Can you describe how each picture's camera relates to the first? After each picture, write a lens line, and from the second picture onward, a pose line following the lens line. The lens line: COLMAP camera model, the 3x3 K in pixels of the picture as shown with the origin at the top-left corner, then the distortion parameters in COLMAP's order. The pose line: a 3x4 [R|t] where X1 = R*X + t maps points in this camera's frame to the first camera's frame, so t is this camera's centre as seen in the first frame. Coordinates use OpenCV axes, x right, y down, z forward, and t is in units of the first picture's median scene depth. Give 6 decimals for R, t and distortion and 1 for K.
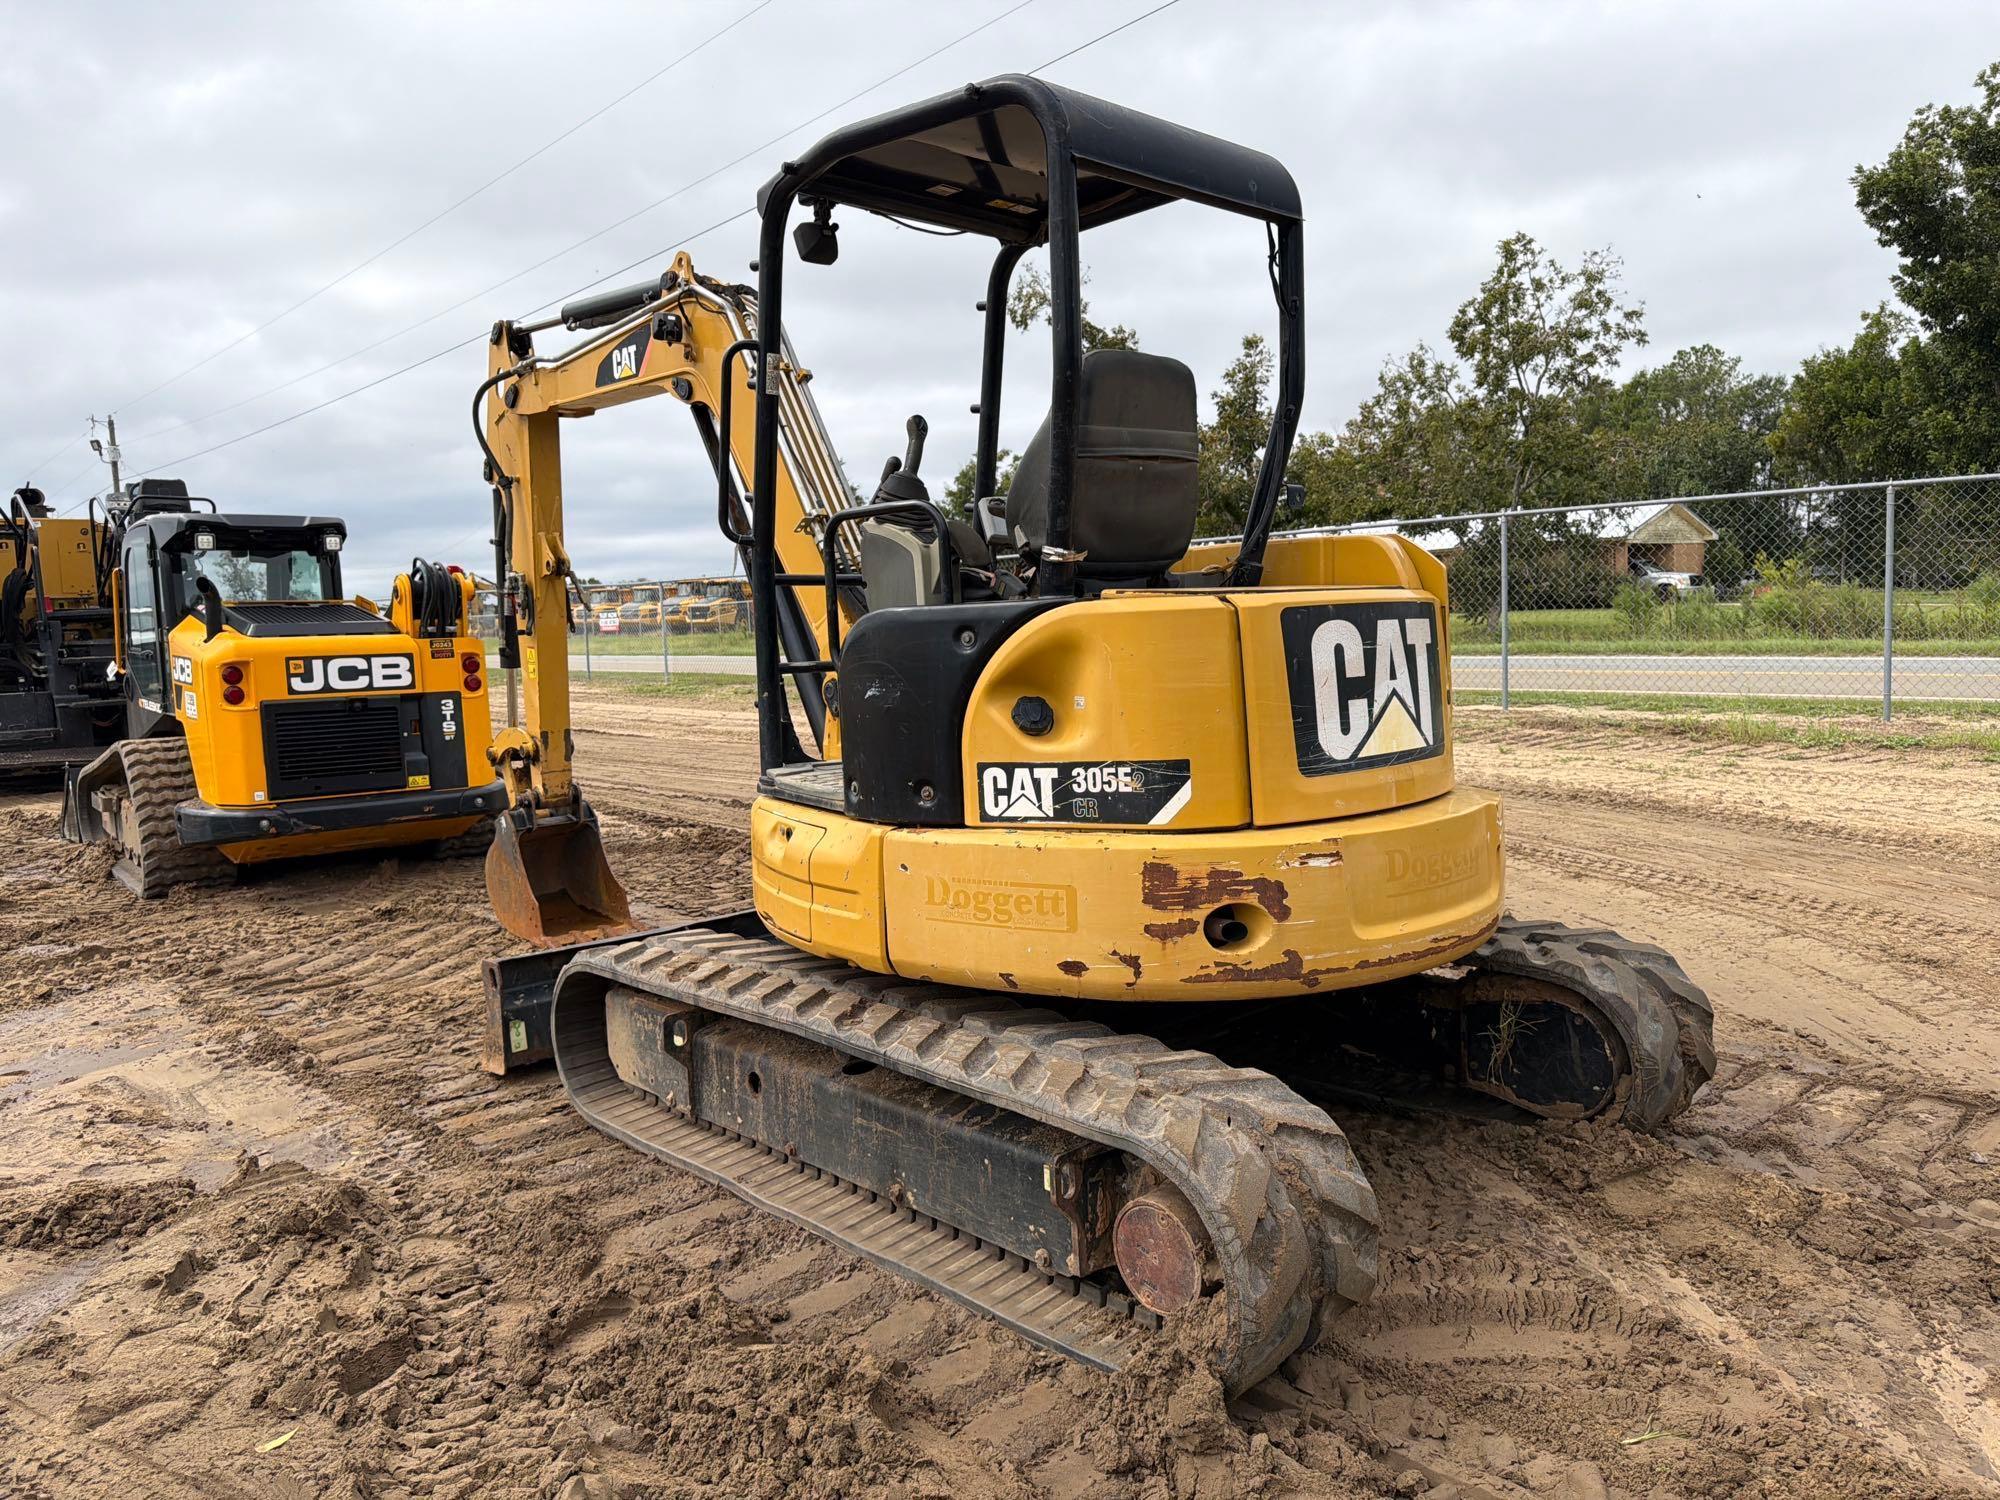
lens RADIAL K [[1414.6, 0, 1000.0], [0, 1414.6, 750.0], [0, 0, 1]] dist [0.032089, -0.007716]
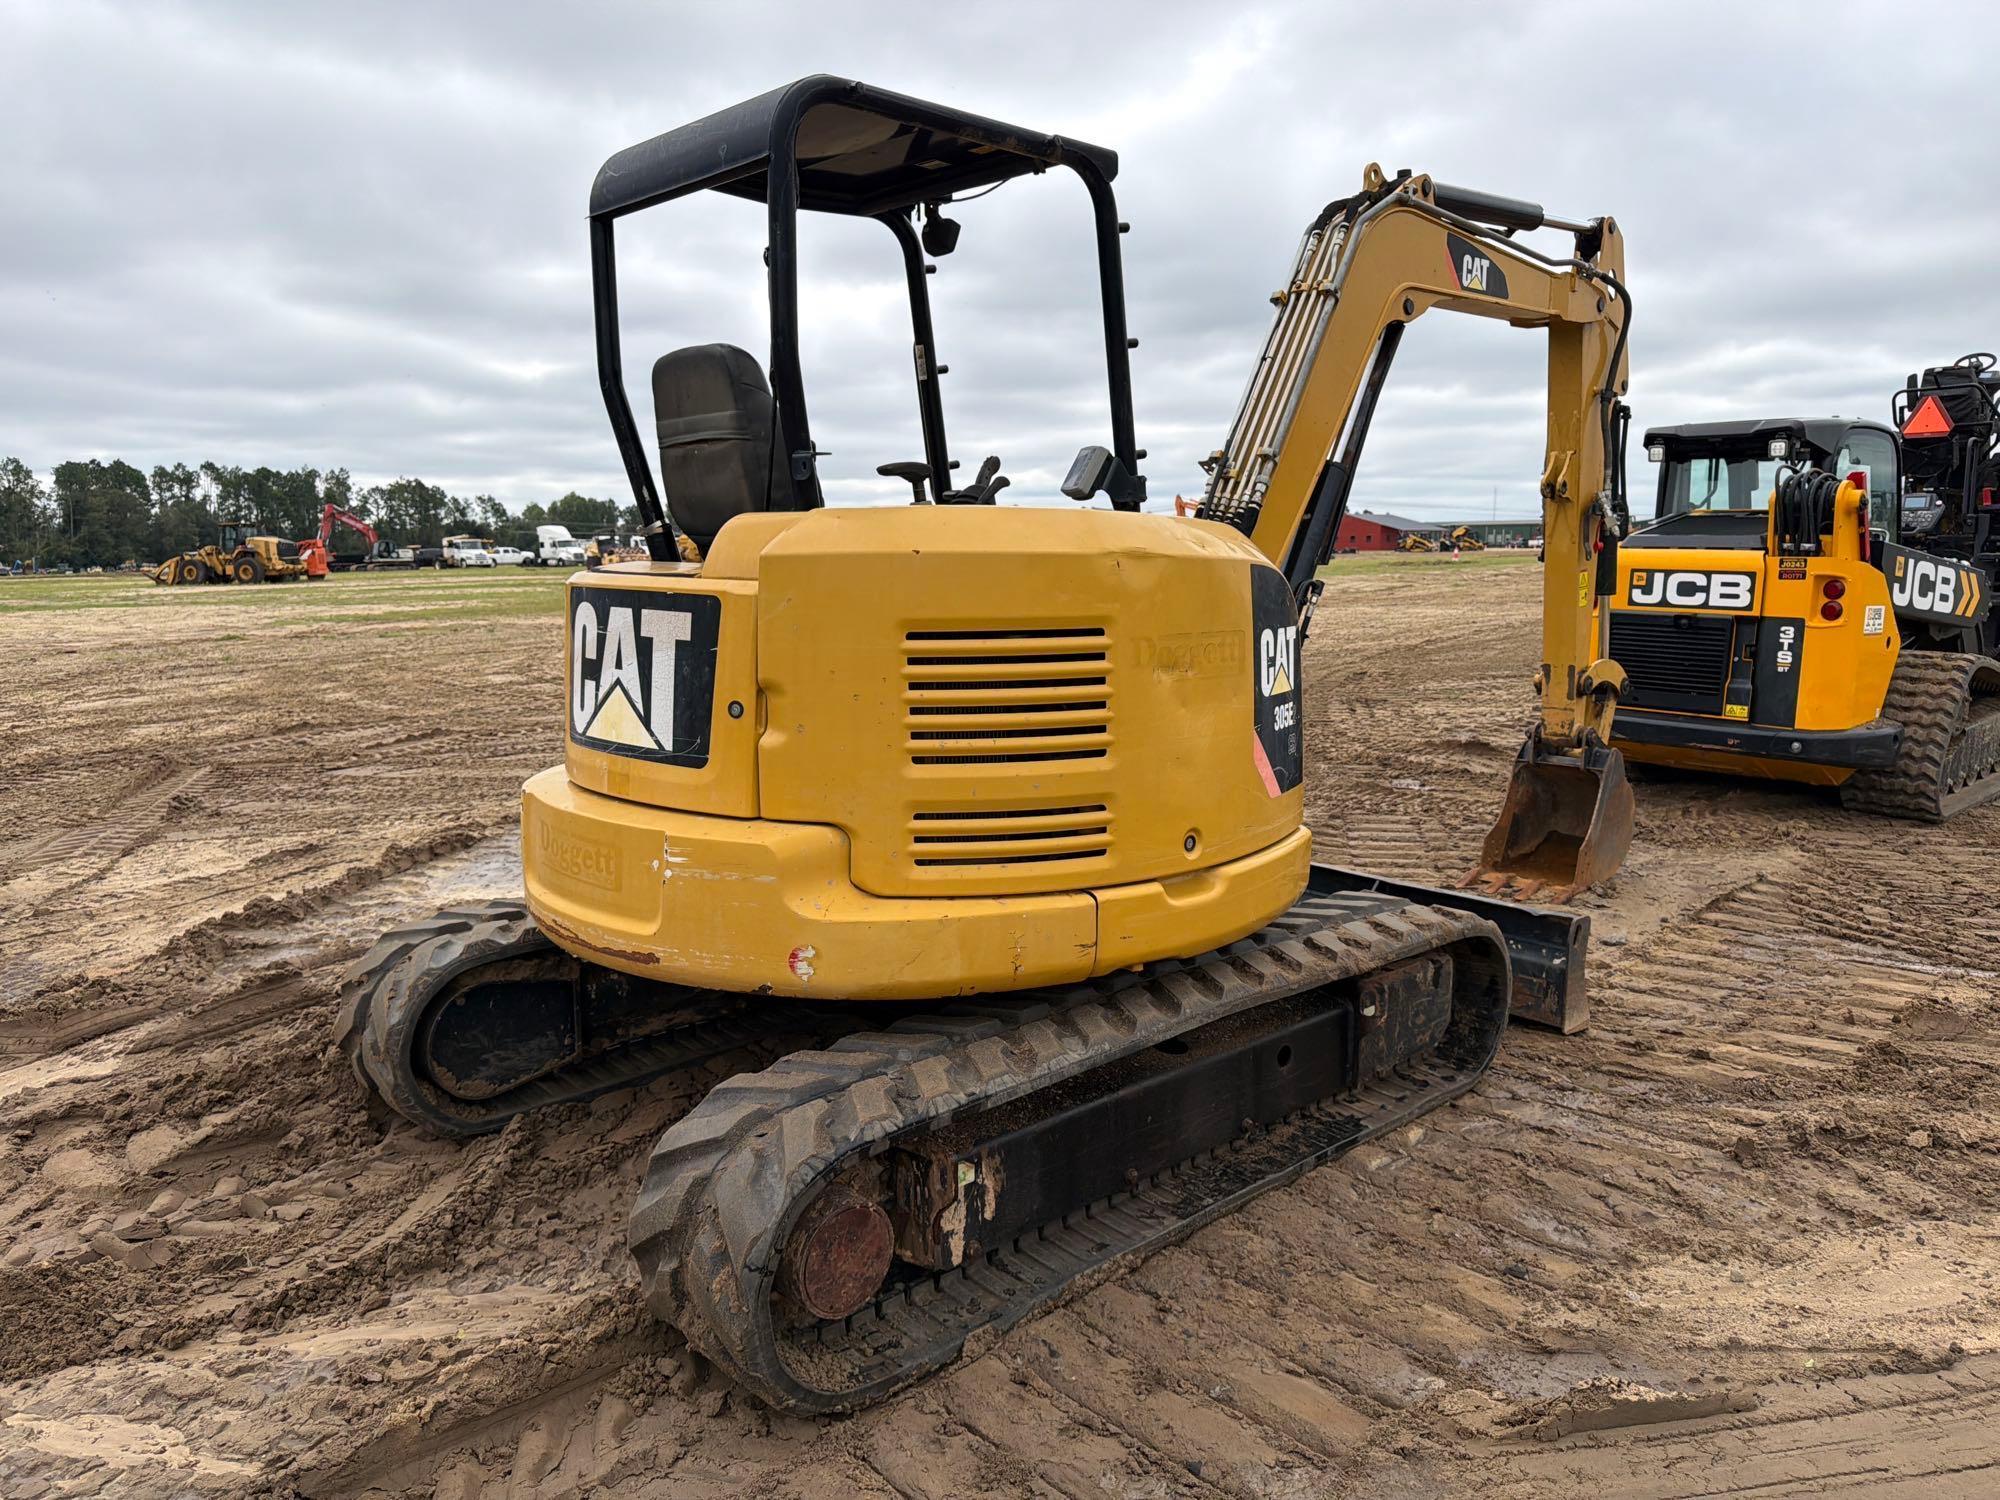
lens RADIAL K [[1418.5, 0, 985.7], [0, 1418.5, 743.9], [0, 0, 1]] dist [0.035117, -0.043832]
pose [[-0.002245, 0.179173, -0.983815, 0.739722], [-0.088438, 0.979927, 0.178666, -0.116151], [0.996079, 0.087408, 0.013646, 0.735452]]
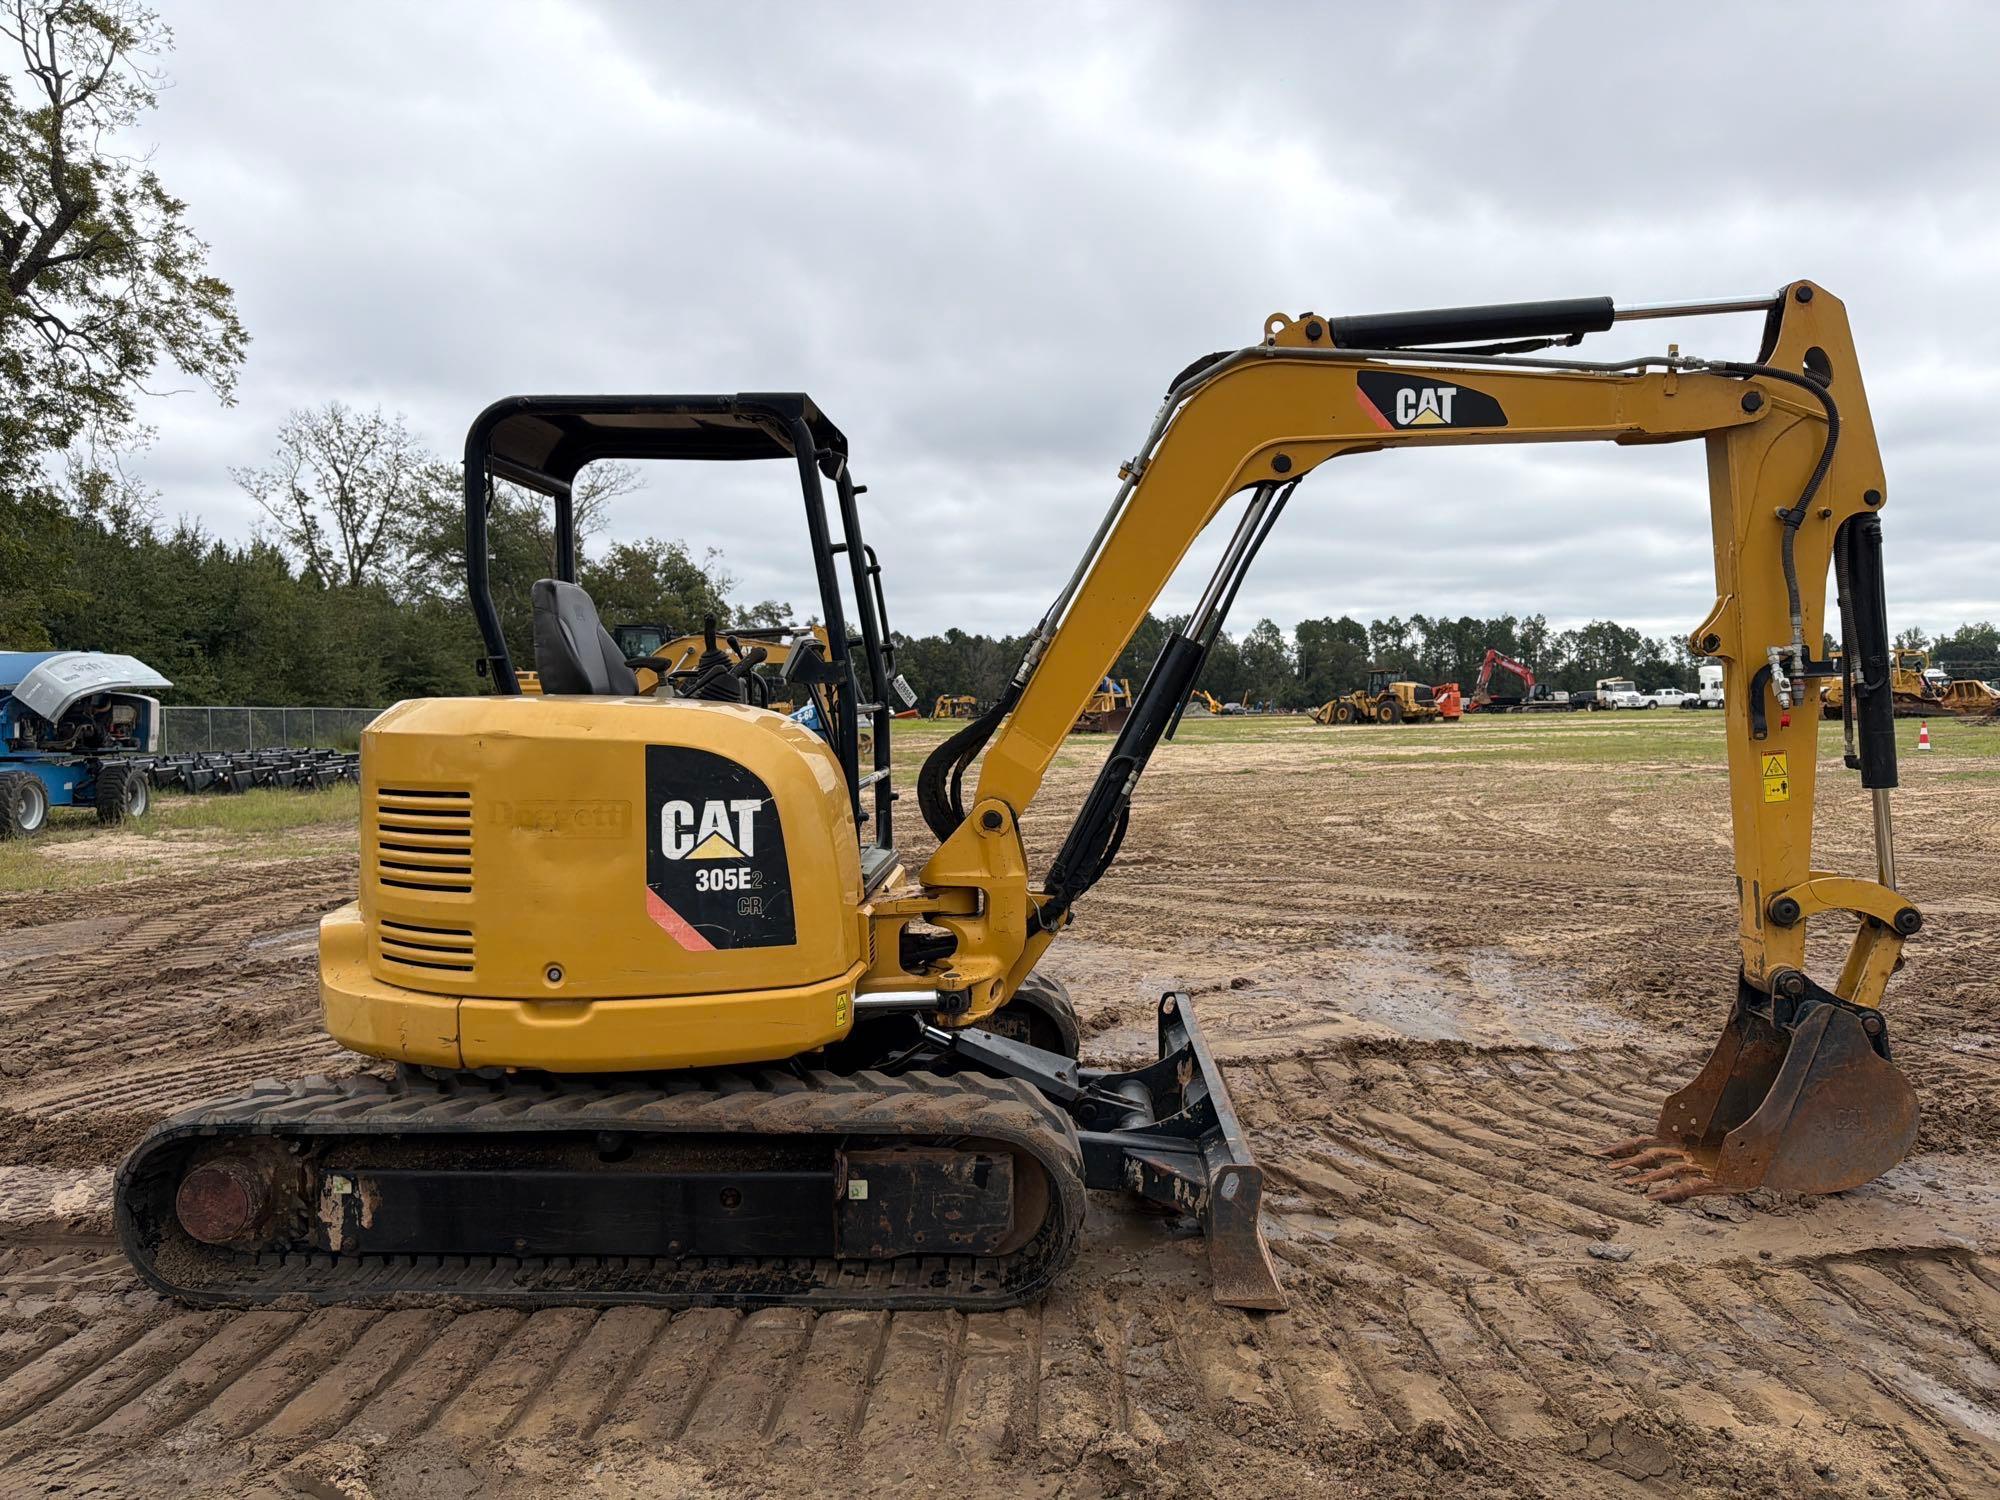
lens RADIAL K [[1400.9, 0, 1002.1], [0, 1400.9, 761.3], [0, 0, 1]] dist [0.121129, -0.179374]
pose [[-0.714902, 0.080393, -0.694588, 0.500173], [-0.027591, 0.989351, 0.142908, -0.190667], [0.698680, 0.121330, -0.705071, 1.460986]]
